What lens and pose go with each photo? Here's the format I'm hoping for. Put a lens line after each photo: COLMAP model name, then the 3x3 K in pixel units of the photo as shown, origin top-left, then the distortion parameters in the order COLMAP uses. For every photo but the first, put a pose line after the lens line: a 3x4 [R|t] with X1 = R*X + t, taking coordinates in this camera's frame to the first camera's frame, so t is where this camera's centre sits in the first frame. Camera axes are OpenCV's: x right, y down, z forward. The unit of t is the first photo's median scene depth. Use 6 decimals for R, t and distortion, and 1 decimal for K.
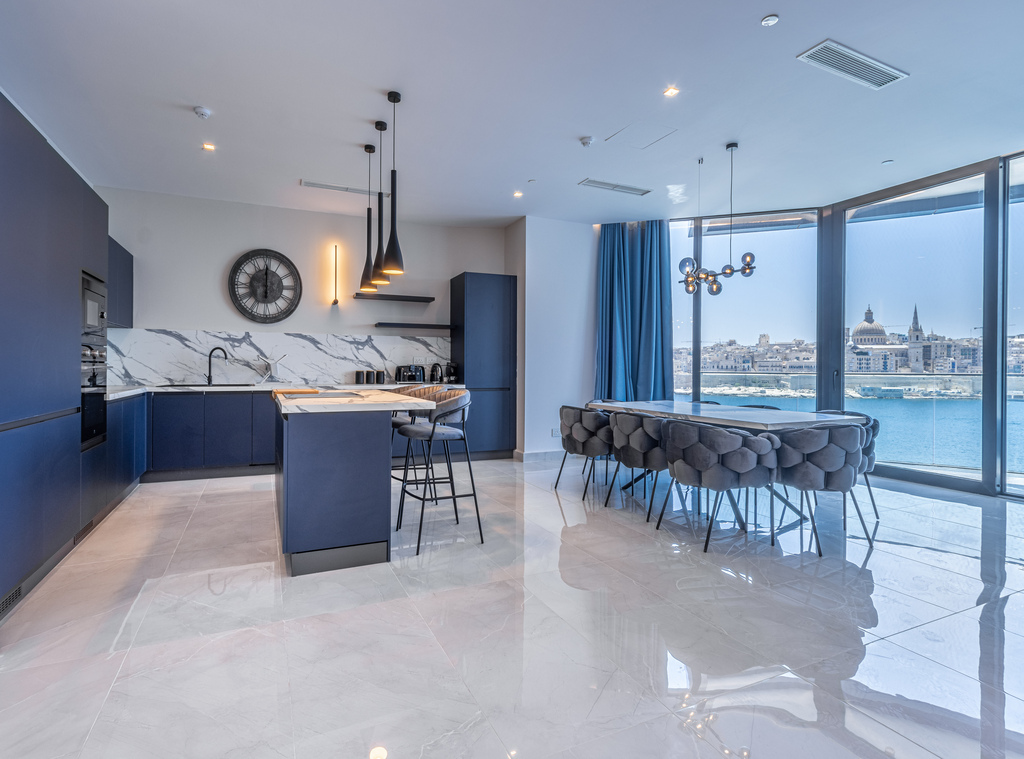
lens RADIAL K [[513.7, 0, 486.9], [0, 513.7, 369.2], [0, 0, 1]] dist [-0.003408, -0.000811]
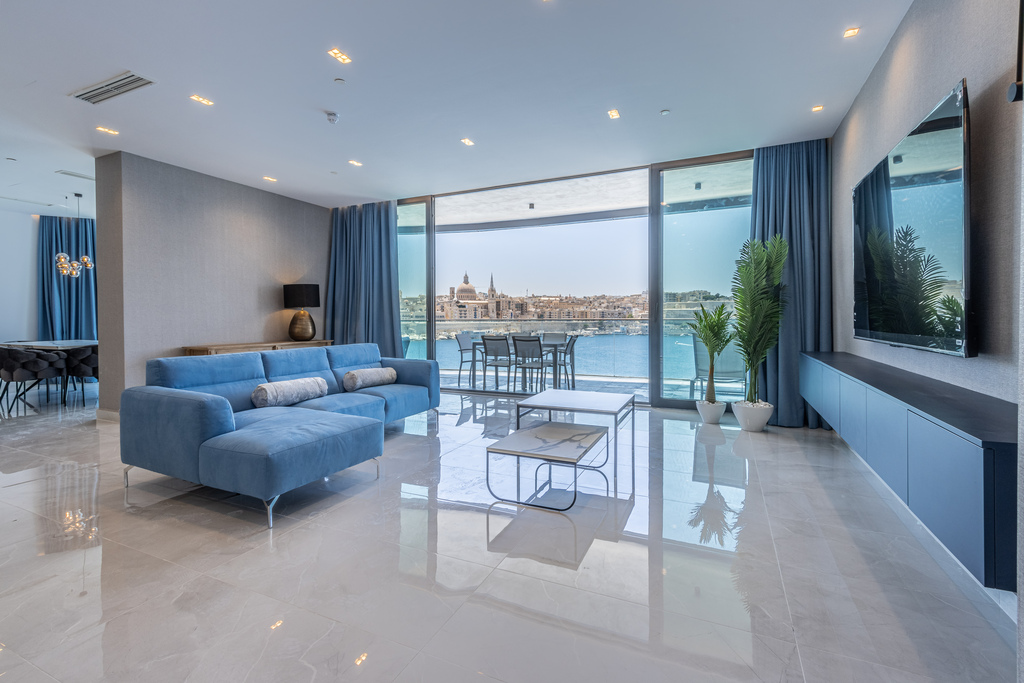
lens RADIAL K [[467.1, 0, 516.3], [0, 467.1, 319.7], [0, 0, 1]] dist [0.001068, -0.000560]
pose [[0.749657, -0.010392, 0.661744, 0.347364], [0.009517, 0.999943, 0.004921, 0.005250], [-0.661758, 0.002609, 0.749713, -0.801296]]
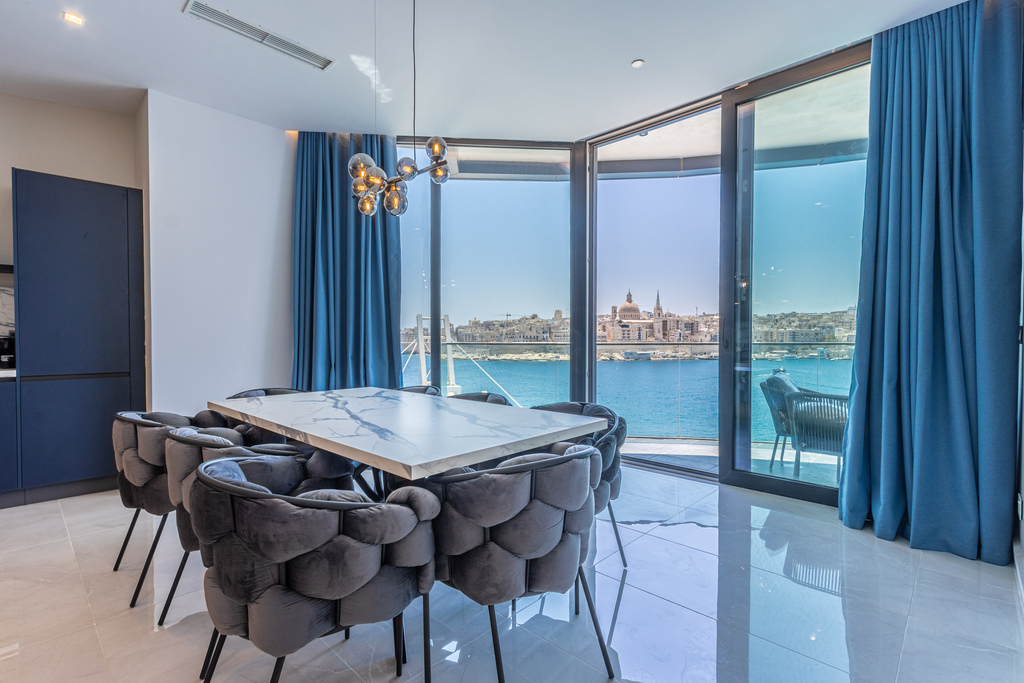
lens RADIAL K [[467.1, 0, 511.5], [0, 467.1, 343.5], [0, 0, 1]] dist [0.001068, -0.000560]
pose [[0.923787, -0.008032, 0.382822, 0.241545], [0.004382, 0.999936, 0.010405, -0.001511], [-0.382881, -0.007935, 0.923764, 0.304124]]
